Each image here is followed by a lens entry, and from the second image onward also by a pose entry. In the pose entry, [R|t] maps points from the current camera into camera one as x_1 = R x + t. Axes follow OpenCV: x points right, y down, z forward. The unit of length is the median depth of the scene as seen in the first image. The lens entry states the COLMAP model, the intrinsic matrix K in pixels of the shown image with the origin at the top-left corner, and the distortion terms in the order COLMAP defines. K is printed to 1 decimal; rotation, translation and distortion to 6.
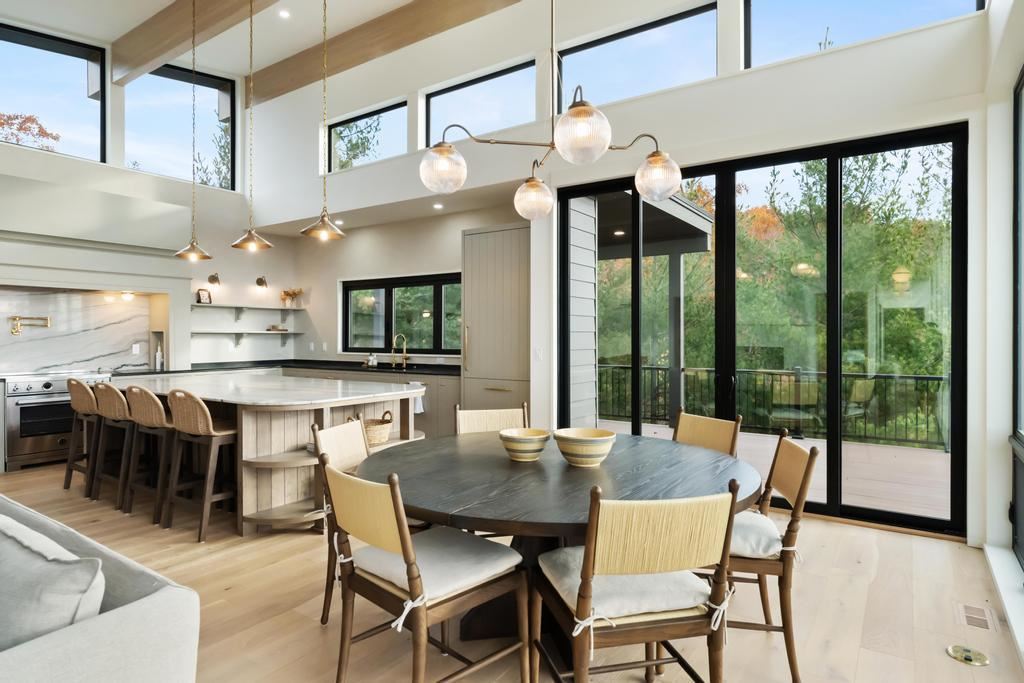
lens RADIAL K [[580.9, 0, 510.2], [0, 580.9, 338.0], [0, 0, 1]] dist [-0.001948, -0.000785]
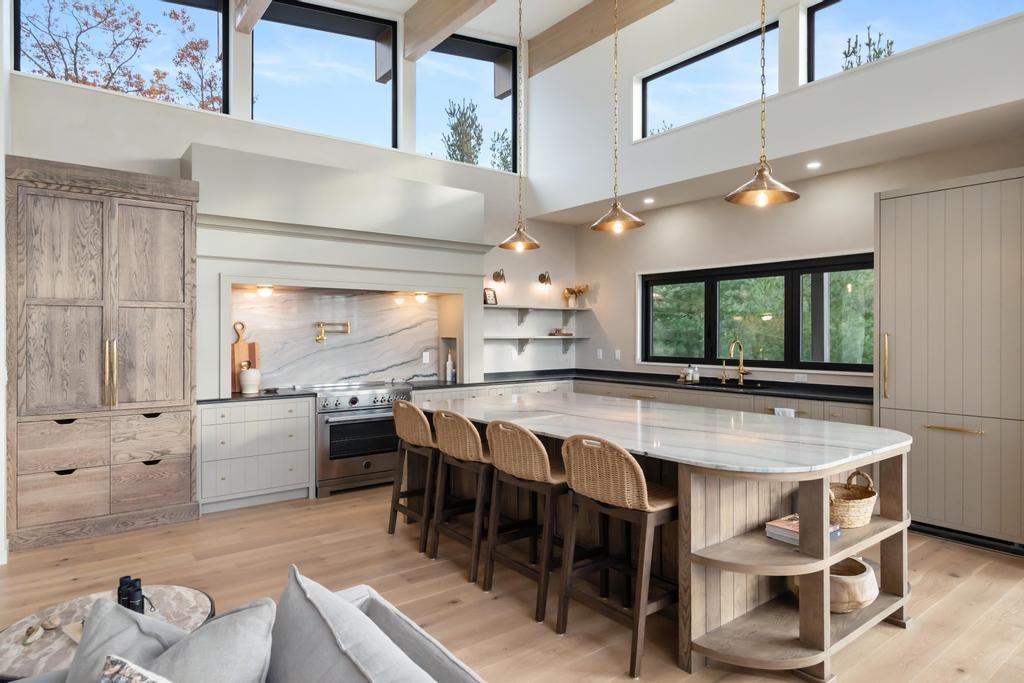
lens RADIAL K [[599.4, 0, 513.6], [0, 599.4, 332.0], [0, 0, 1]] dist [0.000949, 0.000215]
pose [[0.953195, -0.000963, -0.302355, -0.236306], [-0.000994, 0.999980, -0.006321, -0.013677], [0.302355, 0.006326, 0.953175, 0.167375]]
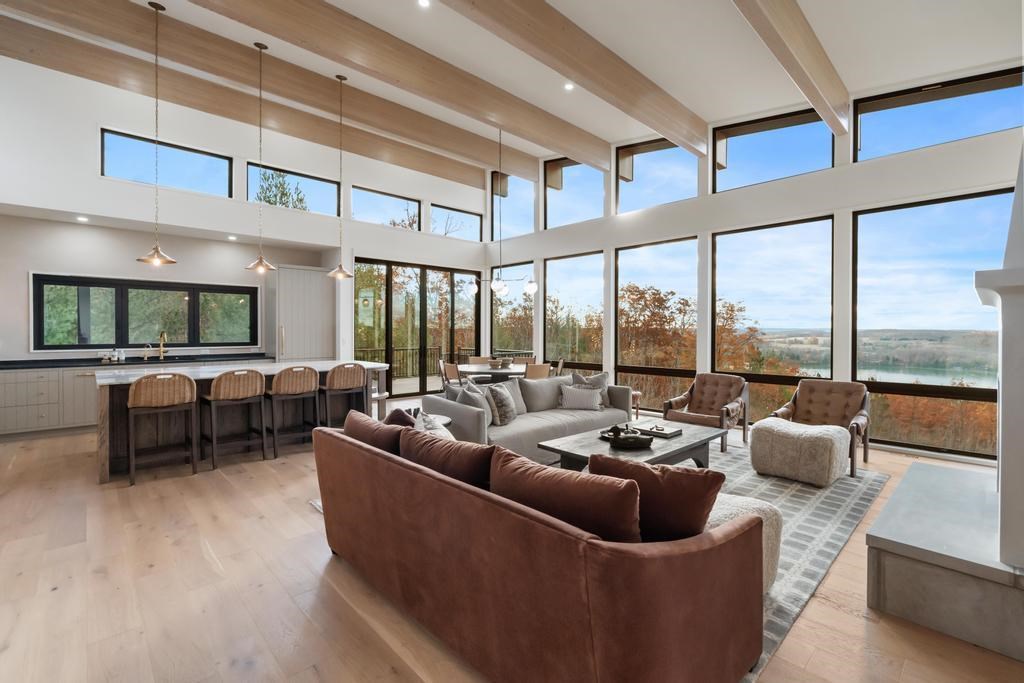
lens RADIAL K [[451.0, 0, 512.6], [0, 451.0, 331.9], [0, 0, 1]] dist [0.012084, 0.000011]
pose [[0.204377, -0.003338, 0.978886, -0.966462], [0.002193, 0.999993, 0.002953, -0.006553], [-0.978890, 0.001543, 0.204383, 0.123732]]
